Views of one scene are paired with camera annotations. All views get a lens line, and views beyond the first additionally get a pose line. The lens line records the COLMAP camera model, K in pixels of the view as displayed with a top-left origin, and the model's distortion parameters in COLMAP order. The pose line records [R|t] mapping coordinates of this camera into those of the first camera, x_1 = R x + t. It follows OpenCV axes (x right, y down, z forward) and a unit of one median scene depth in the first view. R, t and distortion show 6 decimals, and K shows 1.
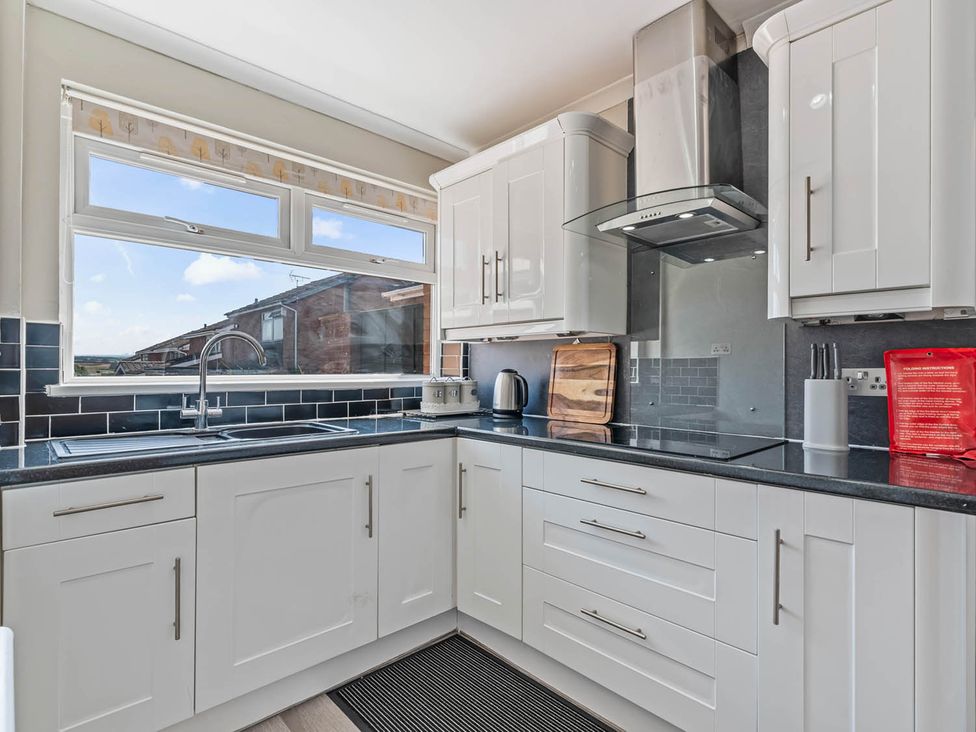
lens RADIAL K [[504.8, 0, 488.9], [0, 504.8, 368.4], [0, 0, 1]] dist [-0.004505, 0.003506]
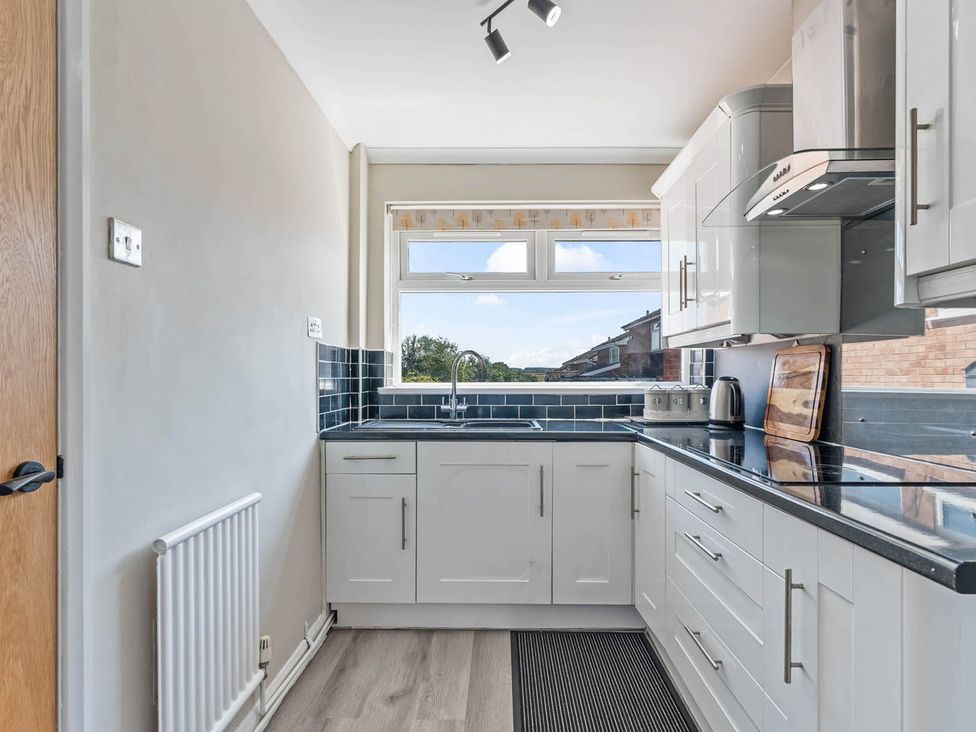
lens RADIAL K [[504.8, 0, 483.0], [0, 504.8, 380.8], [0, 0, 1]] dist [-0.004505, 0.003506]
pose [[0.718228, 0.000950, -0.695807, 0.419861], [0.004991, 0.999966, 0.006517, 0.000927], [0.695790, -0.008153, 0.718199, 0.029760]]
